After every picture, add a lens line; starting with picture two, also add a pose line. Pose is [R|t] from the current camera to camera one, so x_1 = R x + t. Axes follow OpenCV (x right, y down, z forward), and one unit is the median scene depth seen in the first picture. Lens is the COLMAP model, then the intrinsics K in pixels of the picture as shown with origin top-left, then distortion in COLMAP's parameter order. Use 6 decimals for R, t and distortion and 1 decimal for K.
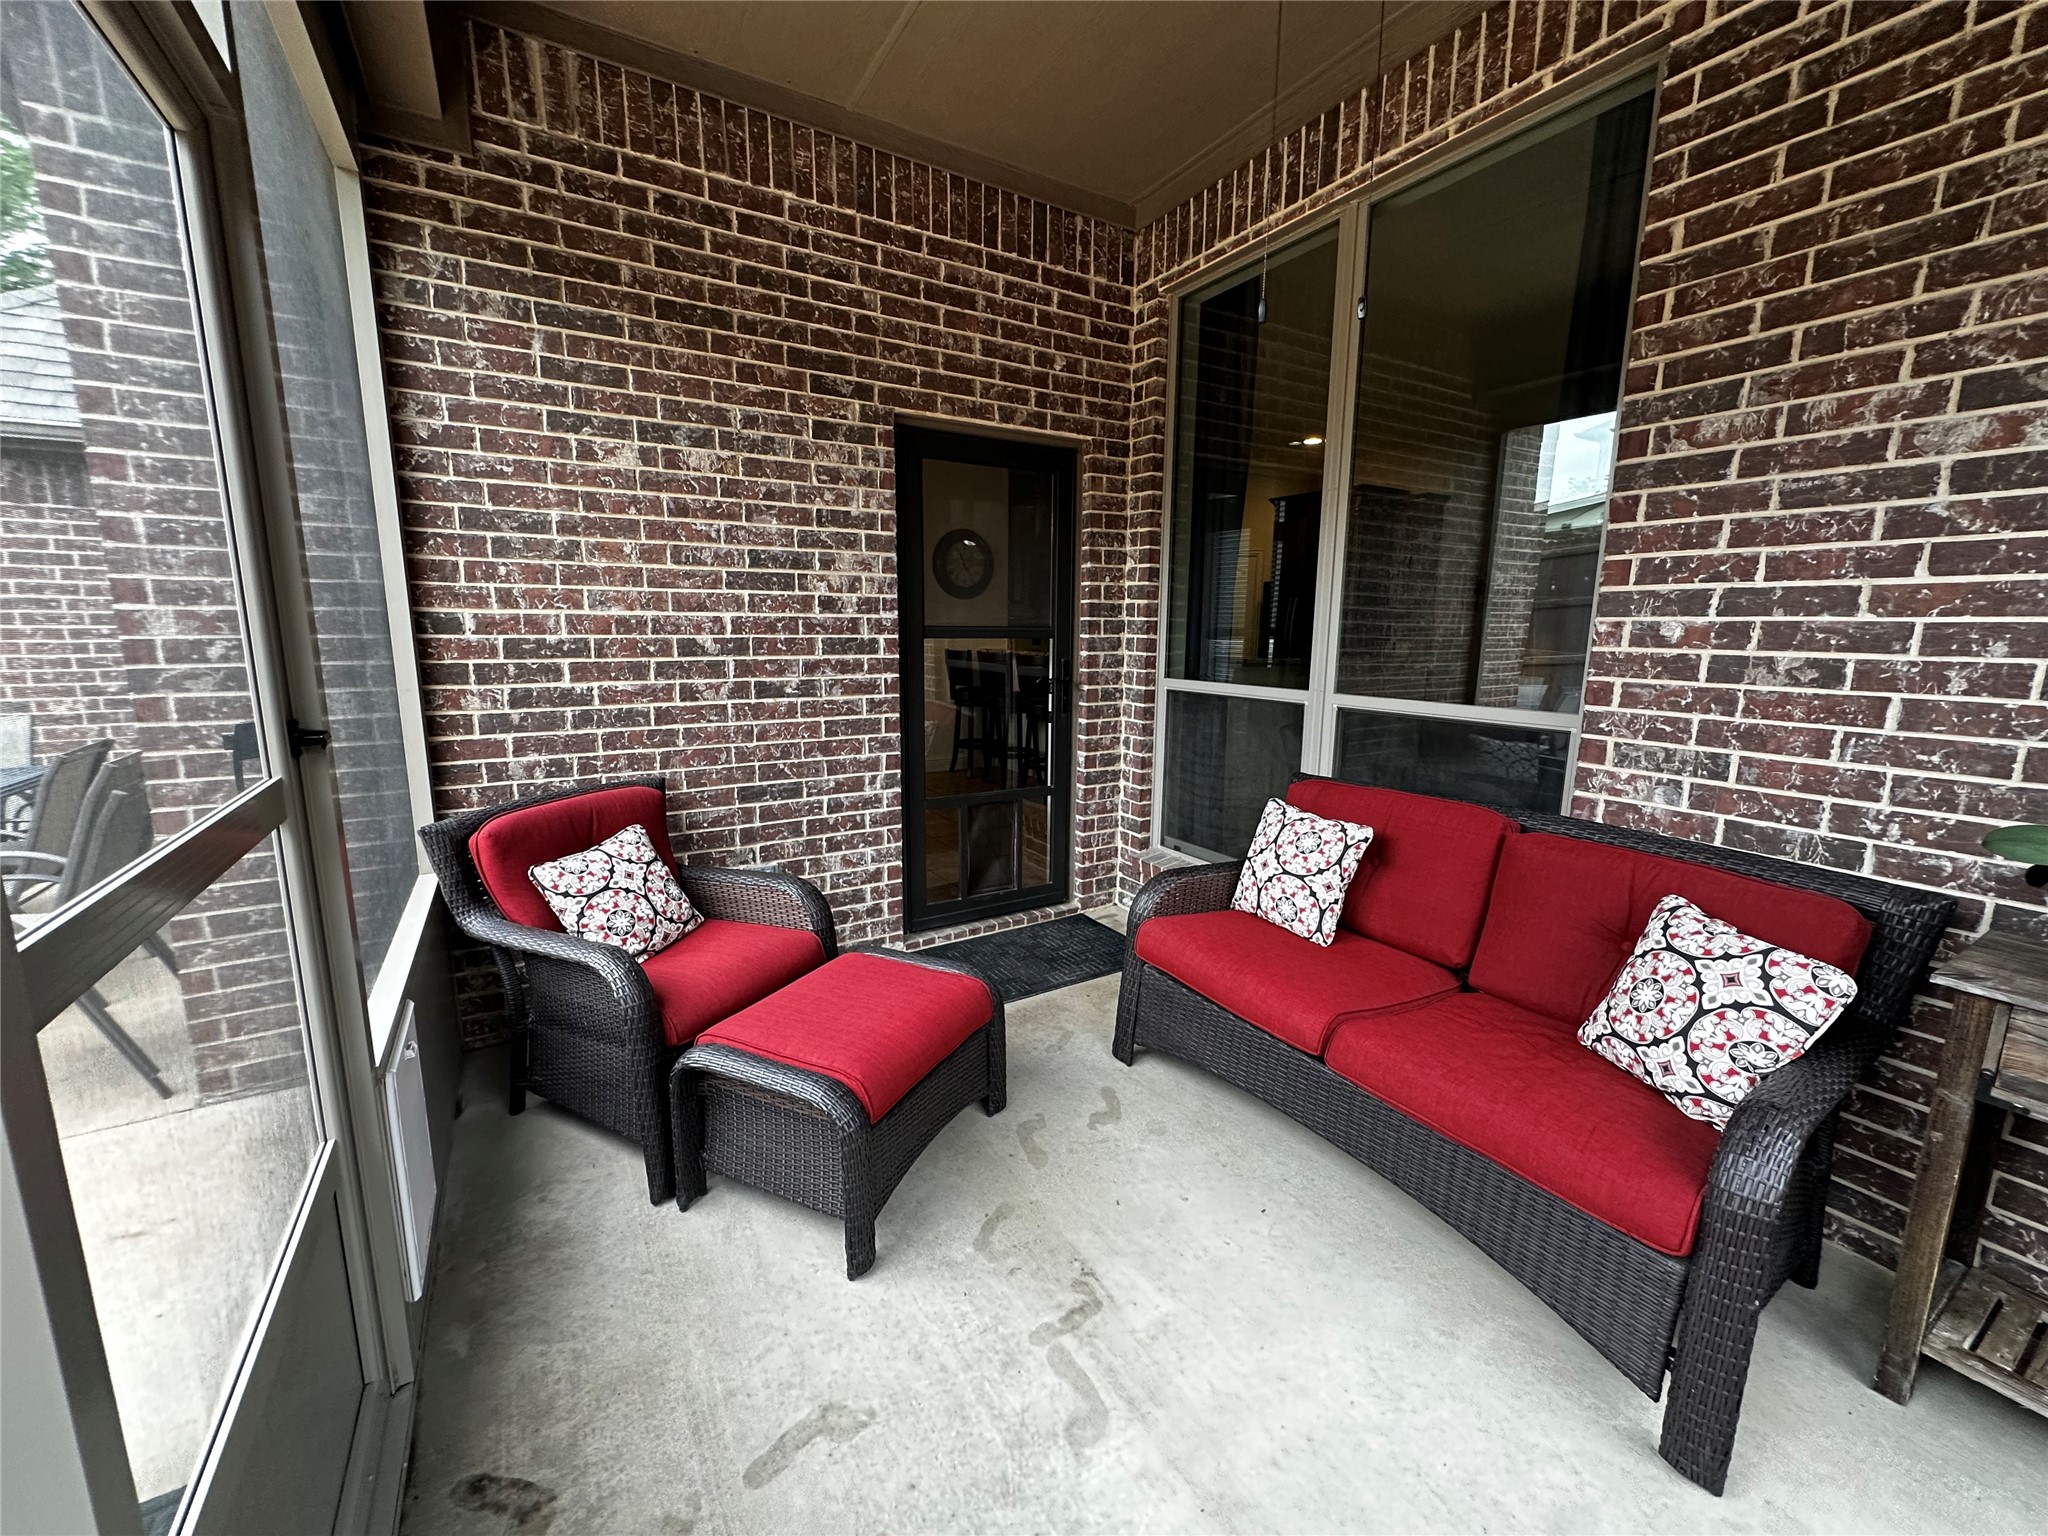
lens RADIAL K [[814.4, 0, 1023.4], [0, 814.4, 768.0], [0, 0, 1]] dist [-0.004061, 0.000938]
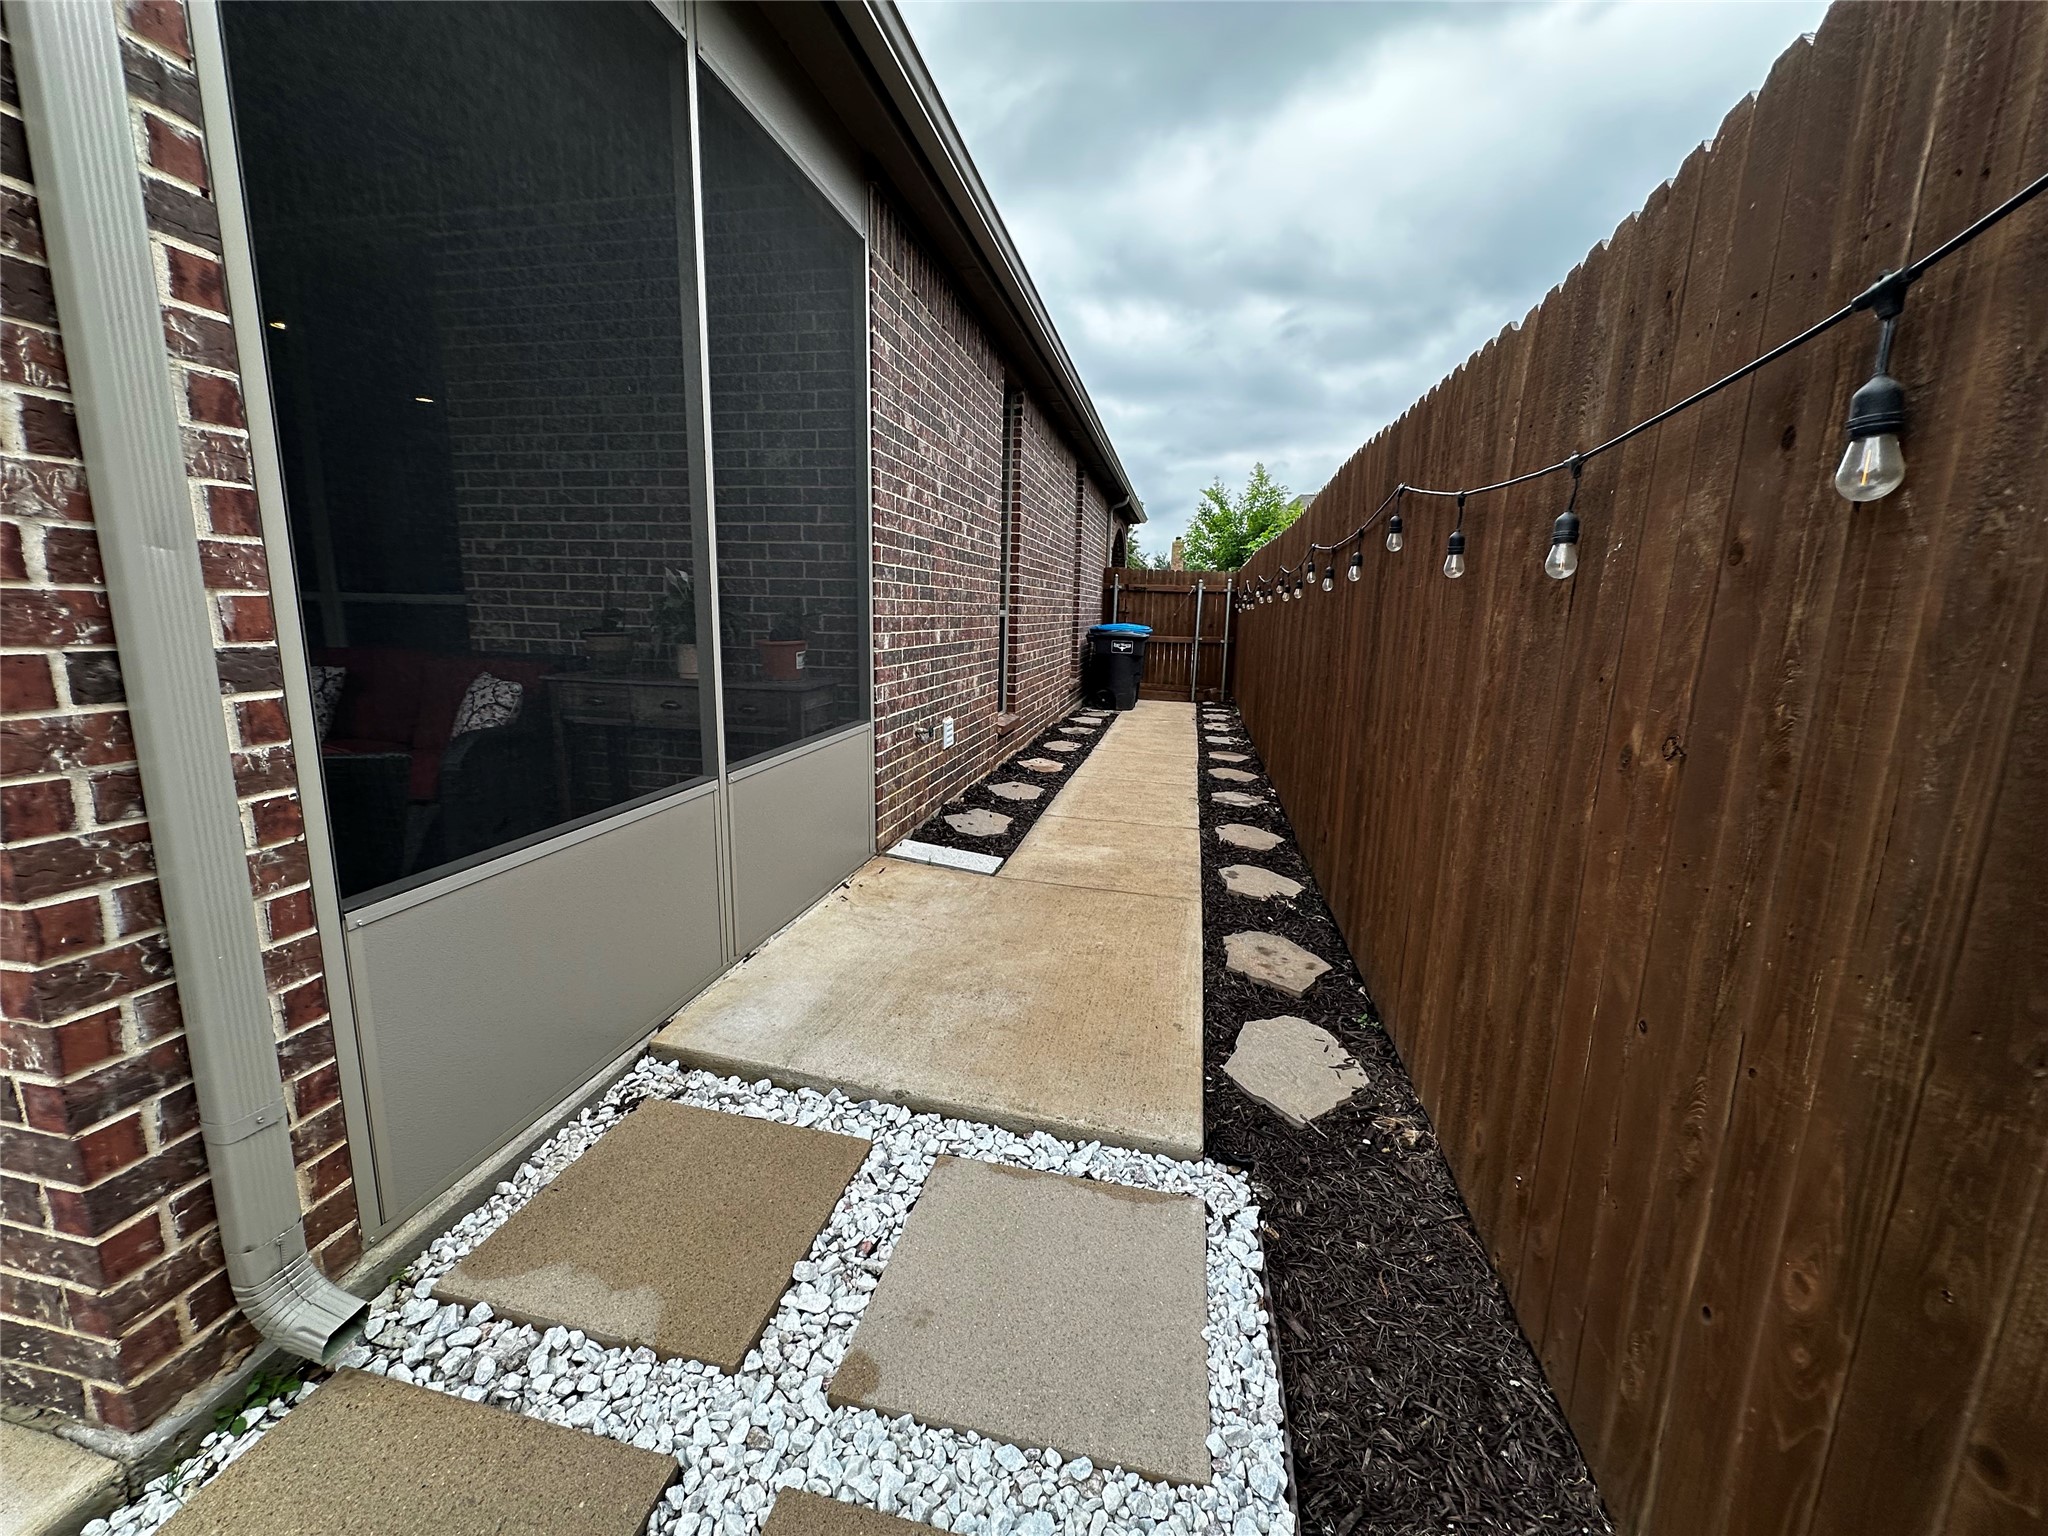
lens RADIAL K [[814.4, 0, 1026.1], [0, 814.4, 763.5], [0, 0, 1]] dist [-0.004061, 0.000938]
pose [[0.675956, -0.127815, 0.725773, 0.180850], [0.107015, 0.991430, 0.074929, 0.331281], [-0.729131, 0.027020, 0.683841, -1.219901]]
